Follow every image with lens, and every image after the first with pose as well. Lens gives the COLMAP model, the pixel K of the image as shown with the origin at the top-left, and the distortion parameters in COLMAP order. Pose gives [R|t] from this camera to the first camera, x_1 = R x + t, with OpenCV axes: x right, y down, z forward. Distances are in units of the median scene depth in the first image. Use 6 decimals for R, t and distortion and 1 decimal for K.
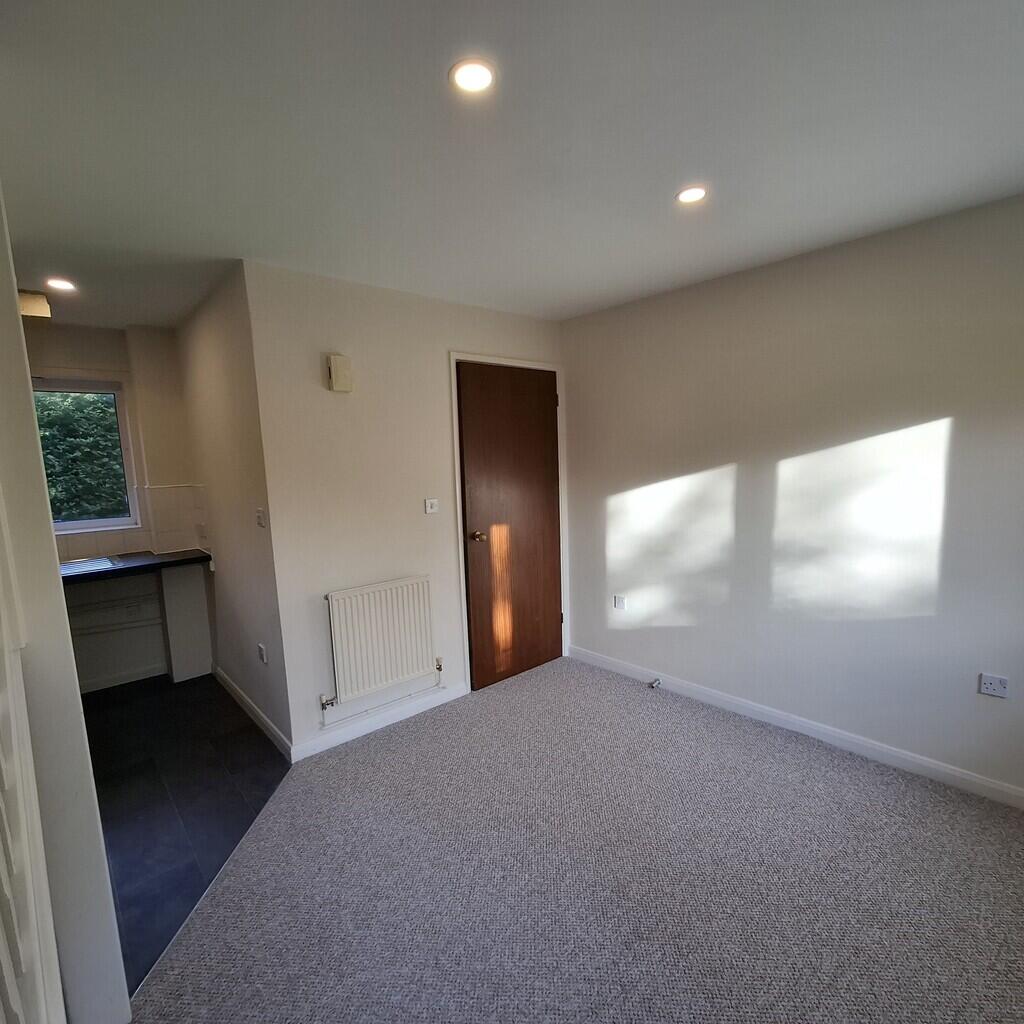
lens RADIAL K [[543.4, 0, 516.2], [0, 543.4, 527.5], [0, 0, 1]] dist [-0.000205, 0.000514]
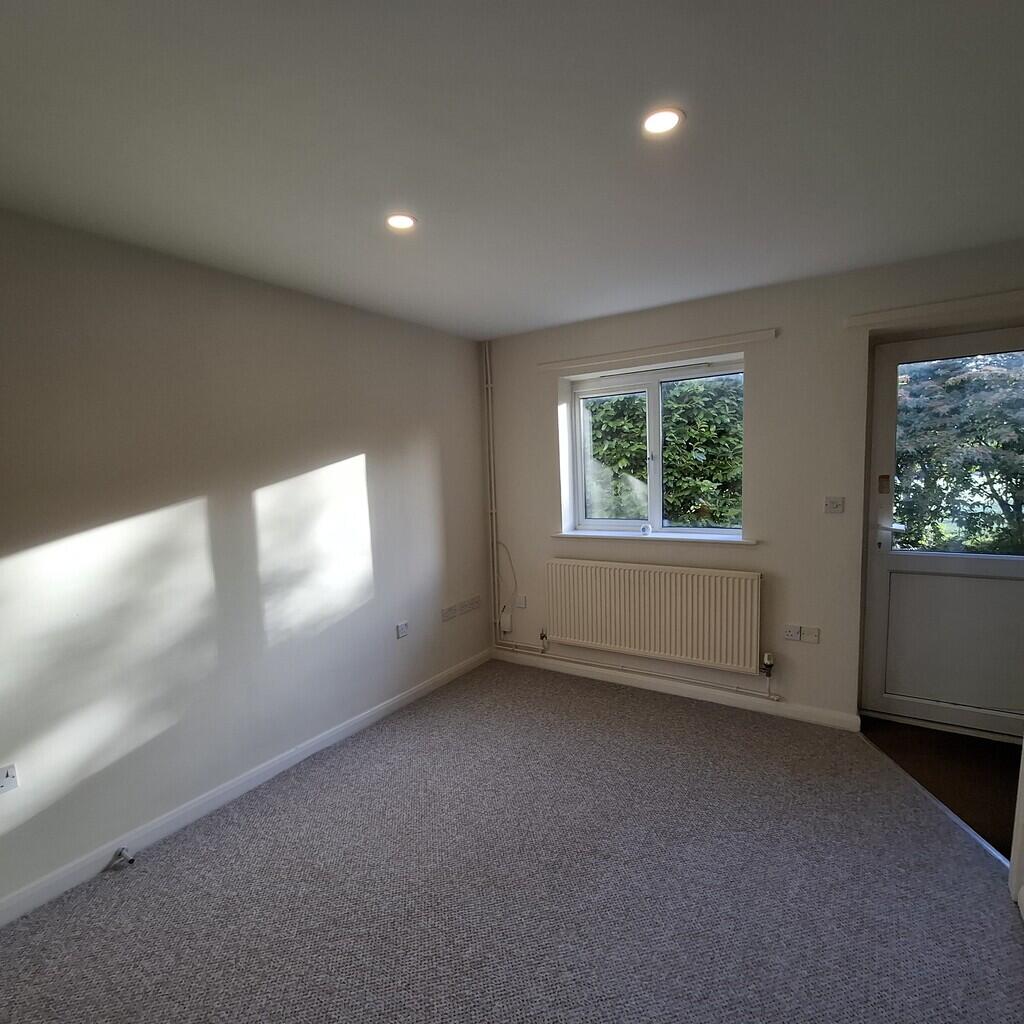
lens RADIAL K [[543.4, 0, 516.2], [0, 543.4, 527.5], [0, 0, 1]] dist [-0.000205, 0.000514]
pose [[-0.257381, -0.062858, 0.964263, -0.534655], [0.176846, 0.977965, 0.110955, -0.083994], [-0.949990, 0.199083, -0.240593, 0.807091]]
